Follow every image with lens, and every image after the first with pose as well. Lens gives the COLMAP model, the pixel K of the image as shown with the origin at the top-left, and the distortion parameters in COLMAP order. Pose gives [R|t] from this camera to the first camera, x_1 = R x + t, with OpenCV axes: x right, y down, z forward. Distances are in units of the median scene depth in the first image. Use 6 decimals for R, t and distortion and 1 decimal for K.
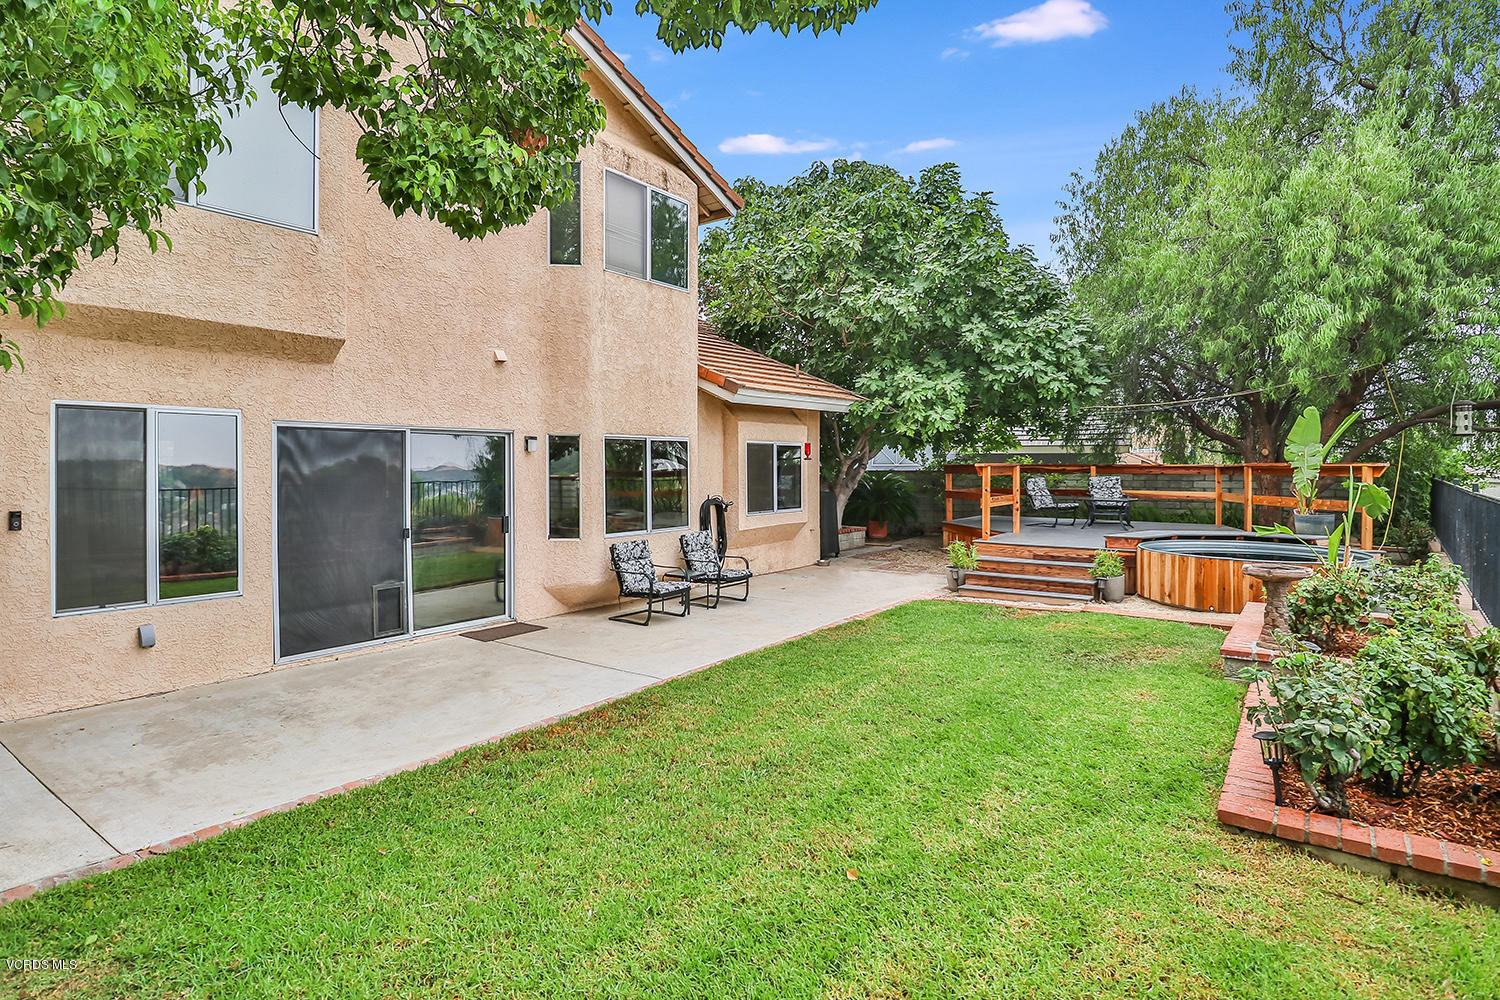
lens RADIAL K [[781.9, 0, 747.3], [0, 781.9, 461.7], [0, 0, 1]] dist [-0.009902, -0.005280]
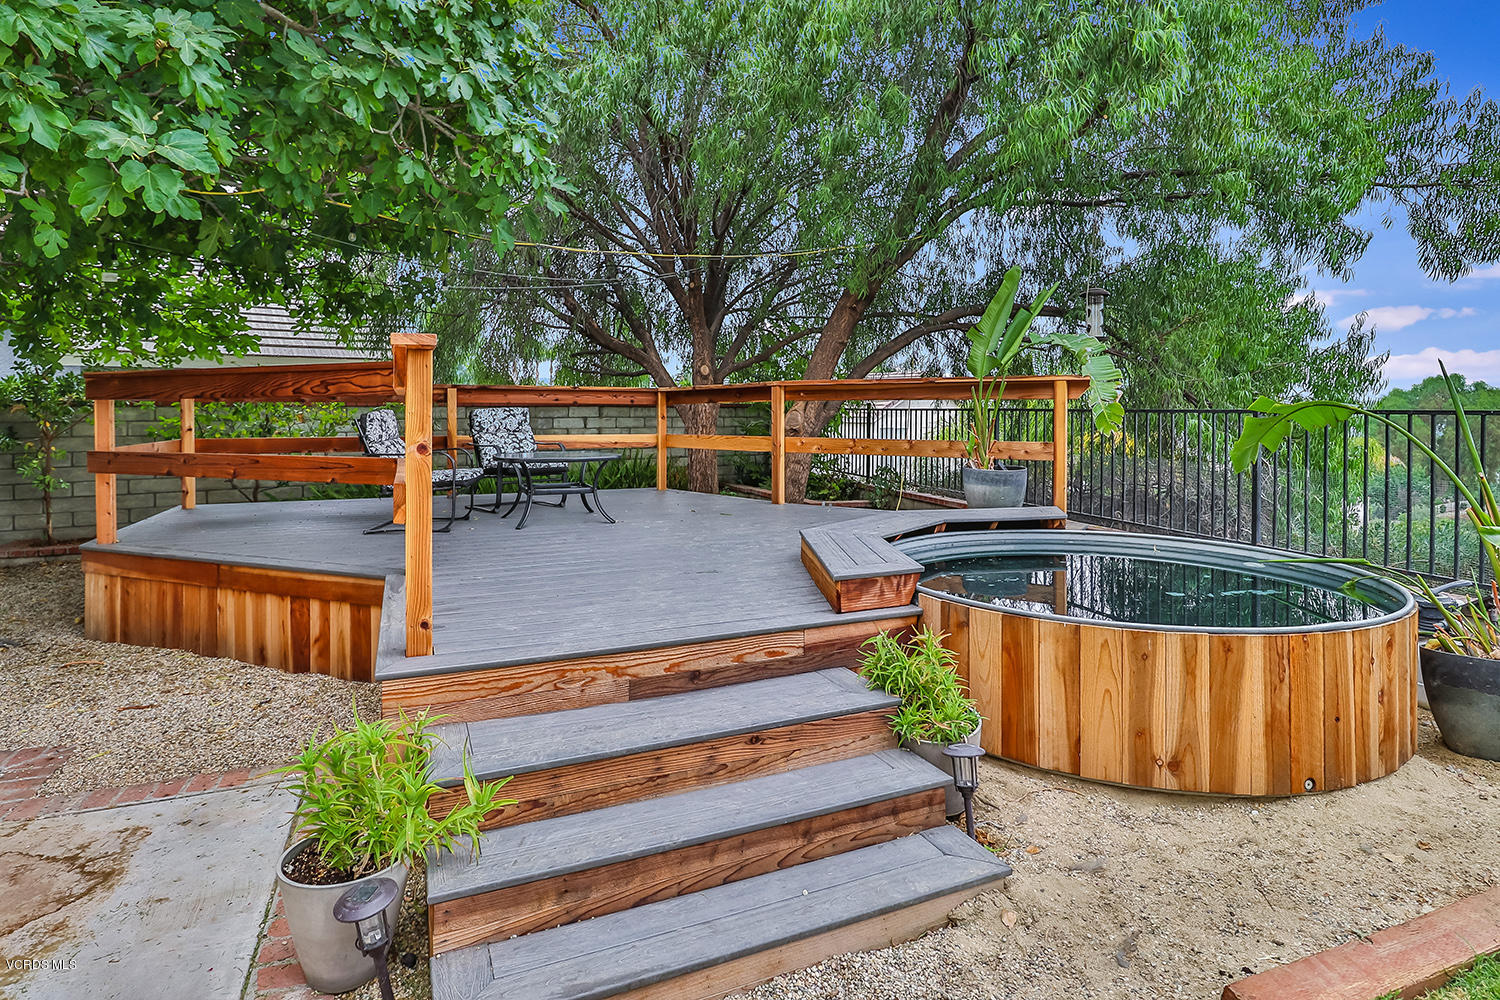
lens RADIAL K [[781.9, 0, 750.1], [0, 781.9, 413.5], [0, 0, 1]] dist [-0.009902, -0.005280]
pose [[0.513260, -0.006121, 0.858211, 0.193723], [-0.001329, 0.999968, 0.007927, 0.030123], [-0.858232, -0.005209, 0.513235, 1.009628]]
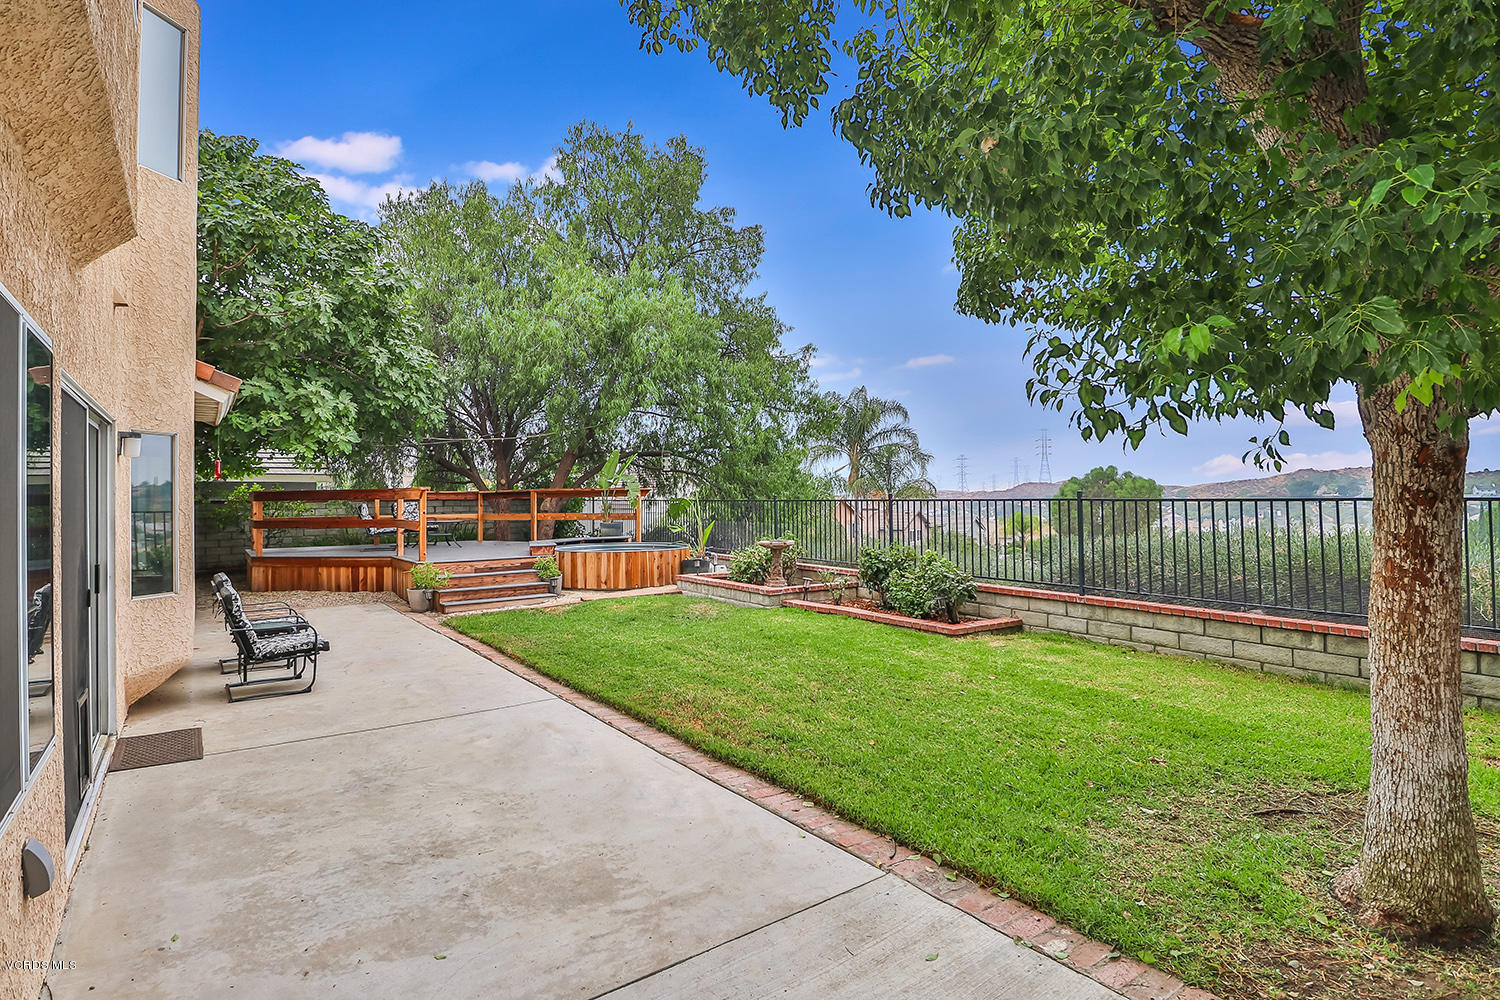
lens RADIAL K [[781.9, 0, 750.9], [0, 781.9, 474.1], [0, 0, 1]] dist [-0.009902, -0.005280]
pose [[0.306264, 0.023567, 0.951655, -0.702886], [0.007648, 0.999600, -0.027216, 0.021322], [-0.951916, 0.015613, 0.305961, 0.343474]]
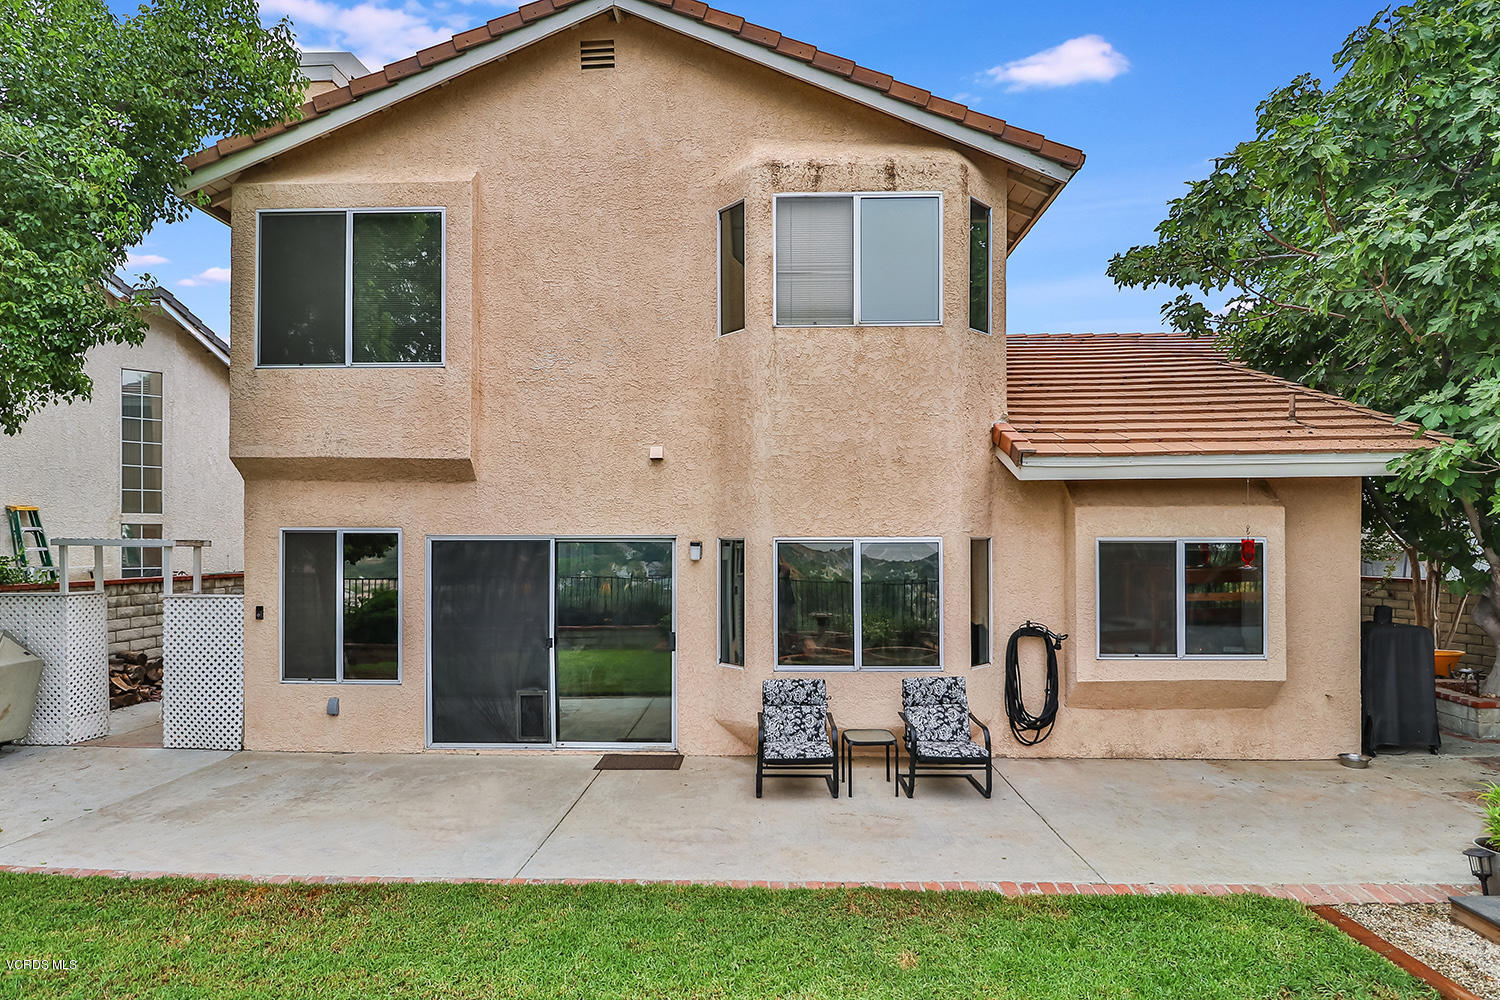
lens RADIAL K [[781.9, 0, 756.9], [0, 781.9, 548.7], [0, 0, 1]] dist [-0.009902, -0.005280]
pose [[0.565728, 0.002929, -0.824587, 0.468346], [0.002707, 0.999982, 0.005409, -0.029395], [0.824588, -0.005292, 0.565709, 0.565917]]
